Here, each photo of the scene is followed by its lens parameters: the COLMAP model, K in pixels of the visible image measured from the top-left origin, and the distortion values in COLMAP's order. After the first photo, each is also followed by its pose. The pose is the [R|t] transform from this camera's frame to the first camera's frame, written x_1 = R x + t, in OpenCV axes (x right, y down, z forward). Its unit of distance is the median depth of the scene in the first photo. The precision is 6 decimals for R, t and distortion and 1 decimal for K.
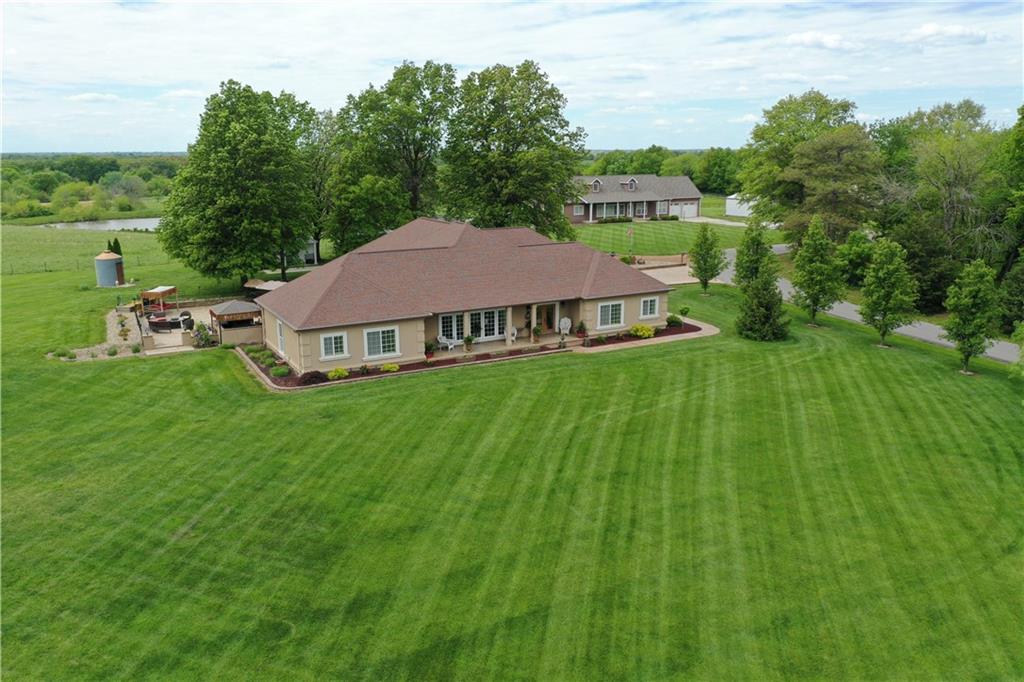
lens RADIAL K [[792.0, 0, 512.0], [0, 792.0, 341.0], [0, 0, 1]] dist [-0.001626, -0.000412]
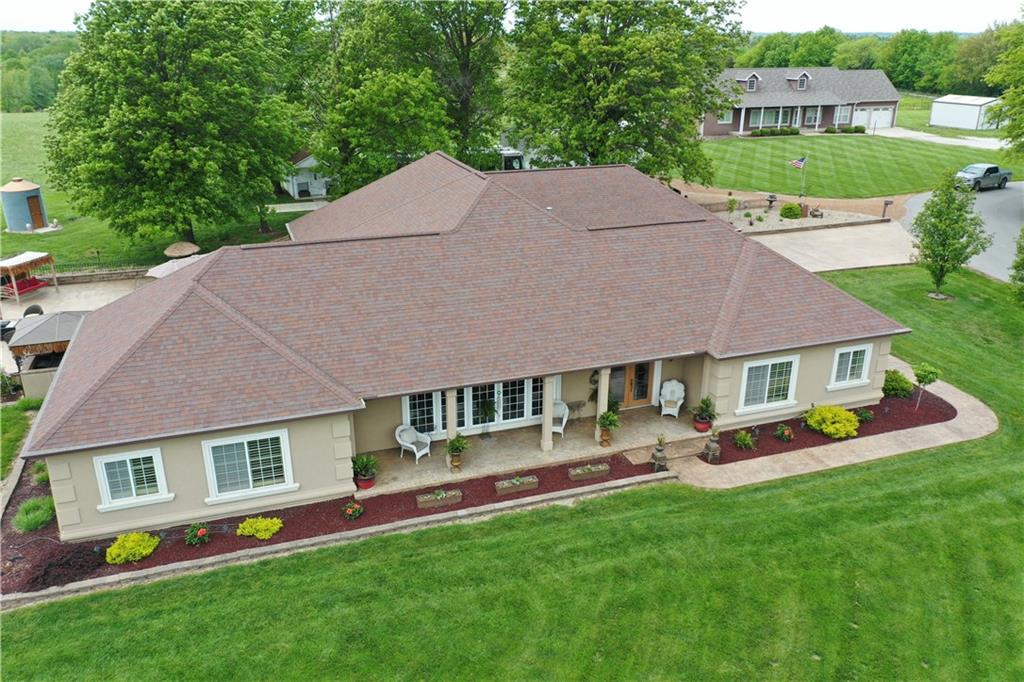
lens RADIAL K [[799.7, 0, 512.0], [0, 799.7, 341.0], [0, 0, 1]] dist [0.005887, 0.002099]
pose [[0.985420, 0.067443, -0.156201, 0.034165], [-0.046288, 0.989720, 0.135319, -0.090588], [0.163721, -0.126116, 0.978412, 0.381138]]
